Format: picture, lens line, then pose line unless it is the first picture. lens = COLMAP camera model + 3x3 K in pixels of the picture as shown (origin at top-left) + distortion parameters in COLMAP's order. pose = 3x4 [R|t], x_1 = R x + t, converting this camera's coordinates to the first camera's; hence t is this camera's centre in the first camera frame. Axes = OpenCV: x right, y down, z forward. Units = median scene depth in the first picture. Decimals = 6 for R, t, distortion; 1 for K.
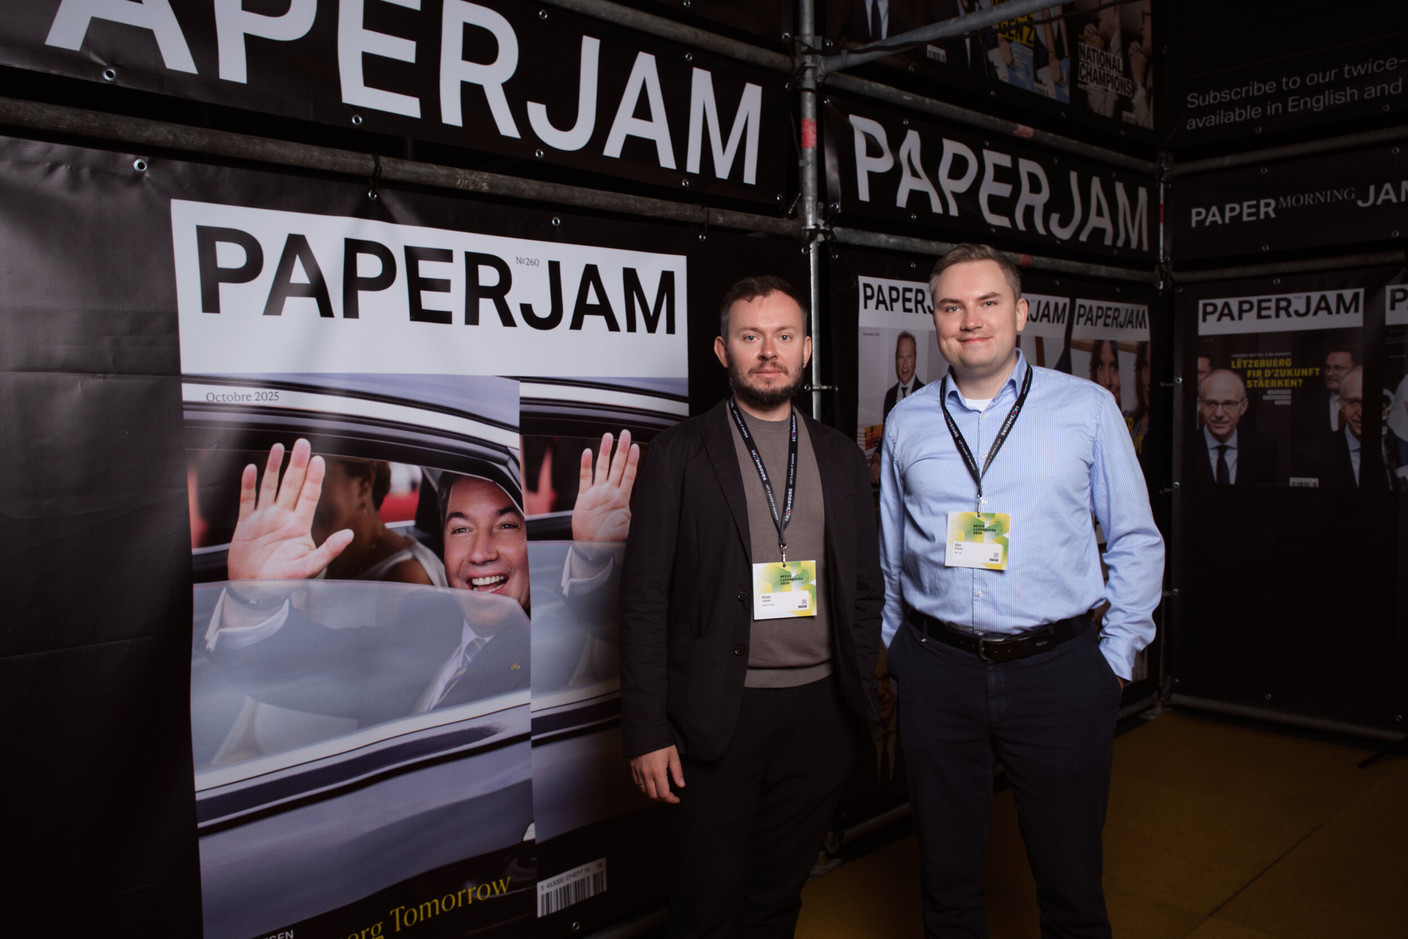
lens RADIAL K [[1097.1, 0, 710.1], [0, 1097.1, 465.8], [0, 0, 1]] dist [0.009531, -0.001606]
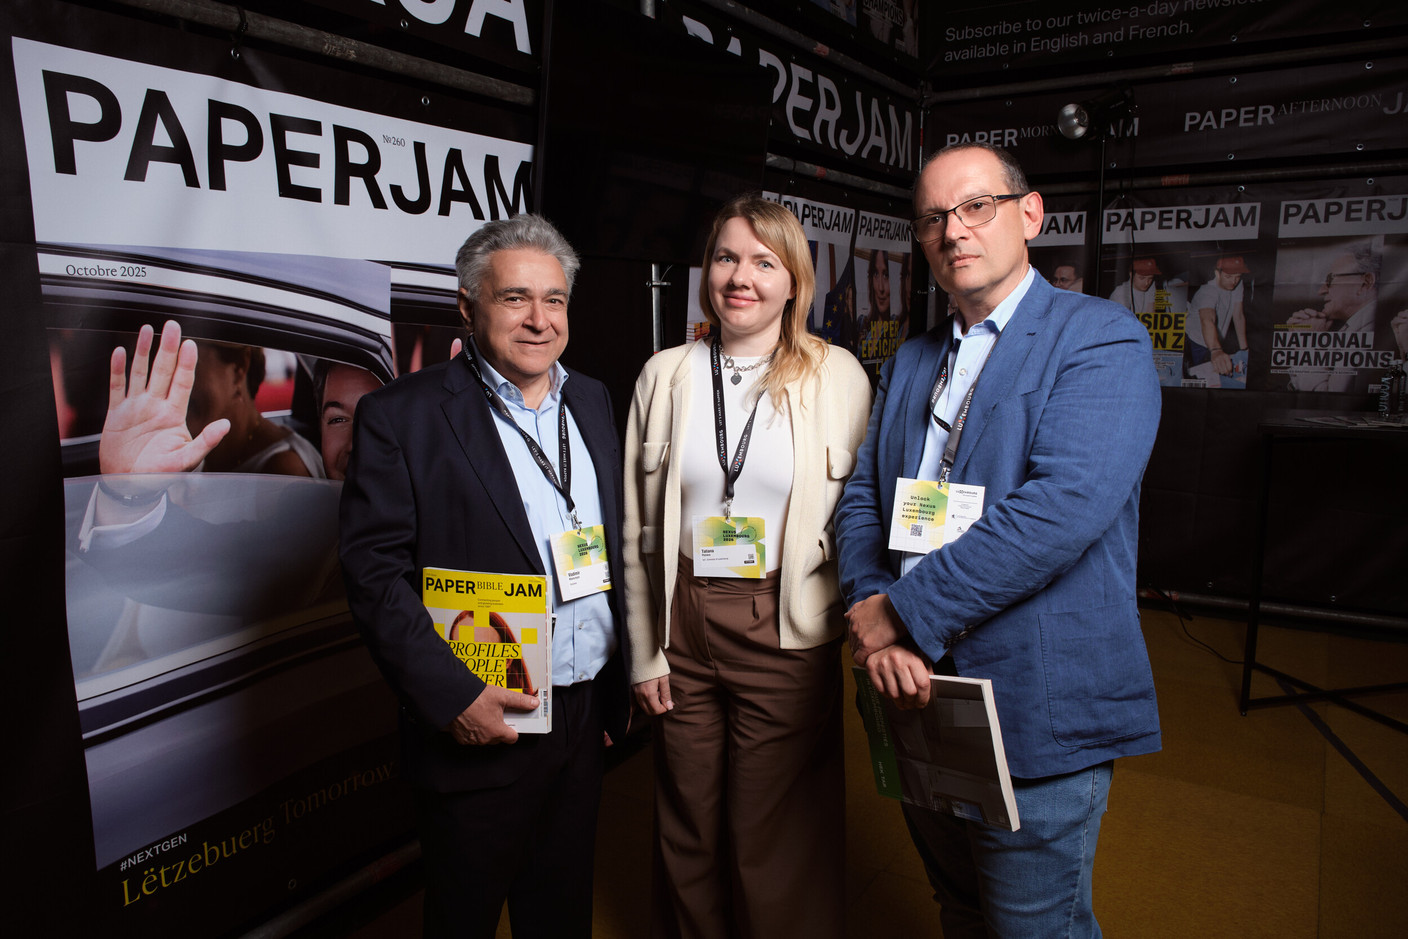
lens RADIAL K [[1023.2, 0, 699.0], [0, 1023.2, 469.3], [0, 0, 1]] dist [-0.002705, 0.015800]
pose [[0.968420, -0.023236, 0.248238, -0.128392], [-0.000182, 0.995582, 0.093898, 0.015243], [-0.249323, -0.090978, 0.964137, 0.041554]]
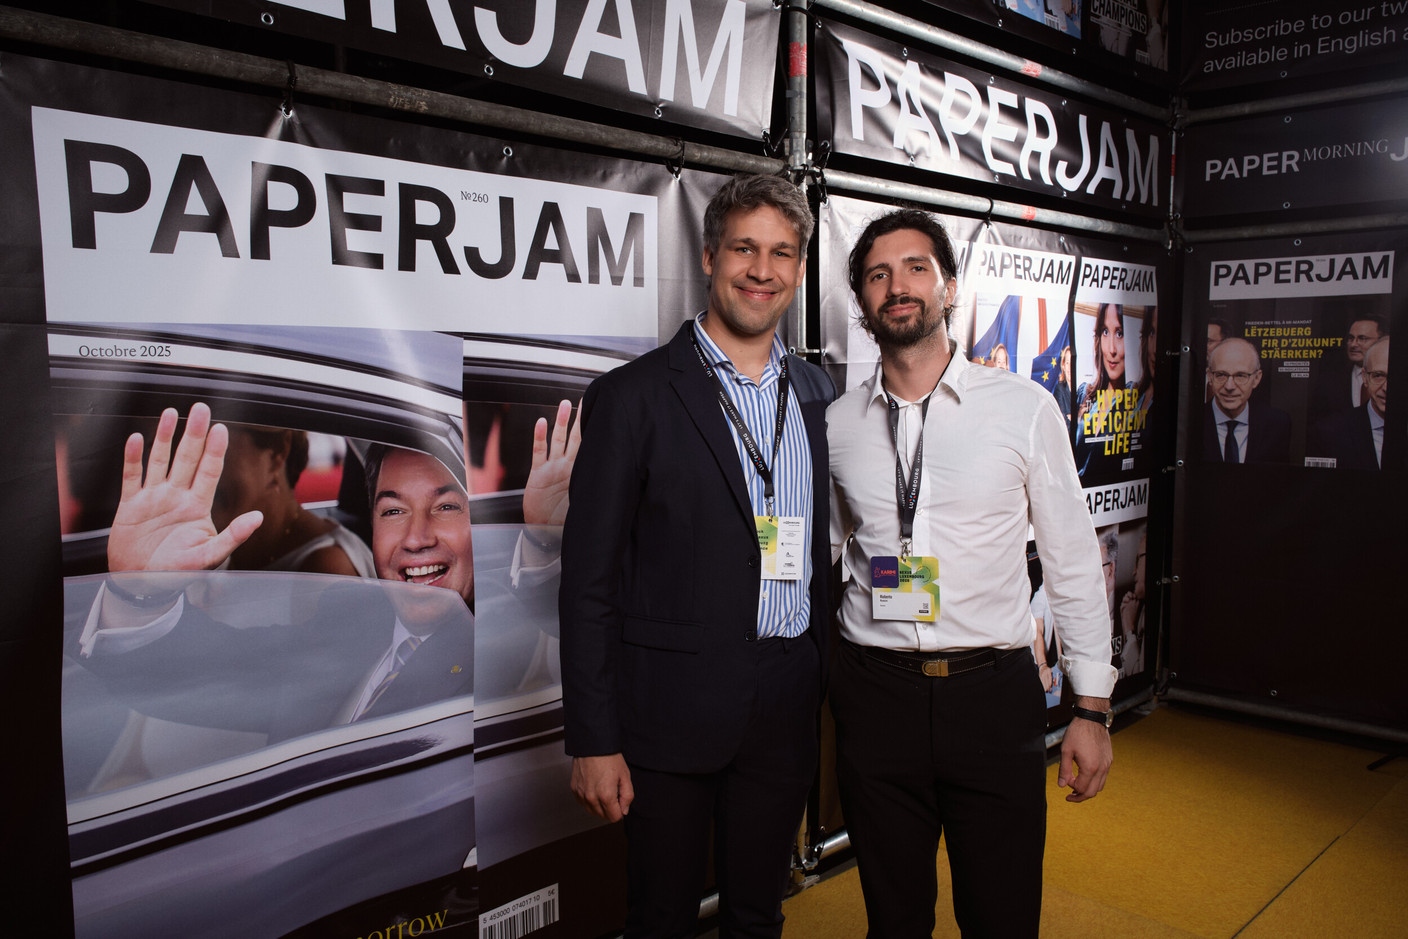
lens RADIAL K [[1136.5, 0, 696.3], [0, 1136.5, 469.2], [0, 0, 1]] dist [0.018459, -0.009814]
pose [[0.999506, 0.013195, 0.028531, -0.014681], [-0.014167, 0.999316, 0.034159, -0.007355], [-0.028060, -0.034546, 0.999009, 0.097622]]
